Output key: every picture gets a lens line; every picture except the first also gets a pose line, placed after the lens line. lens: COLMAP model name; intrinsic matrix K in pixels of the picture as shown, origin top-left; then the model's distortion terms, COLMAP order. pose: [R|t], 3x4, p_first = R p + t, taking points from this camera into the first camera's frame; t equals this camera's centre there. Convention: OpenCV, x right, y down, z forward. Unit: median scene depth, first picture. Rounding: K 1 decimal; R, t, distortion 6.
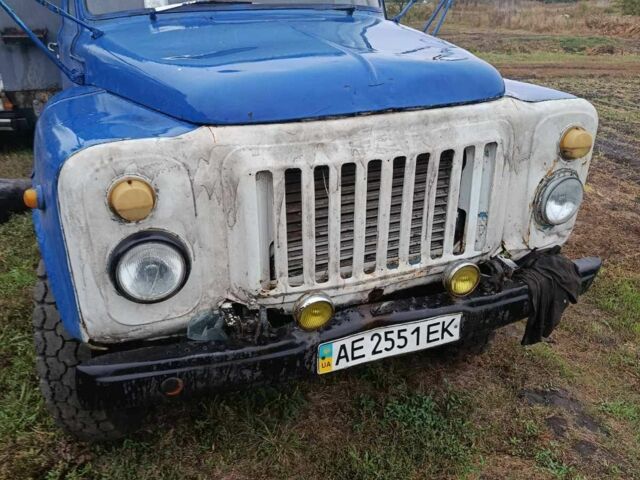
lens RADIAL K [[592.9, 0, 320.0], [0, 592.9, 240.0], [0, 0, 1]] dist [0.002875, -0.013852]
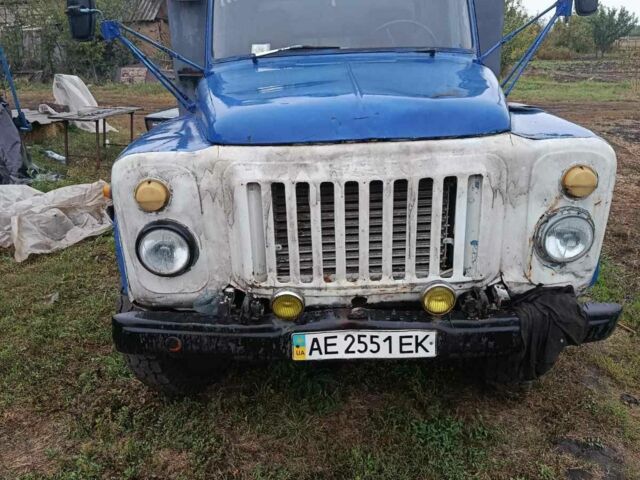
lens RADIAL K [[592.9, 0, 320.0], [0, 592.9, 240.0], [0, 0, 1]] dist [0.002875, -0.013852]
pose [[0.921870, 0.104036, -0.373272, 0.459253], [-0.125686, 0.991485, -0.034068, 0.024988], [0.366550, 0.078321, 0.927096, -0.085444]]
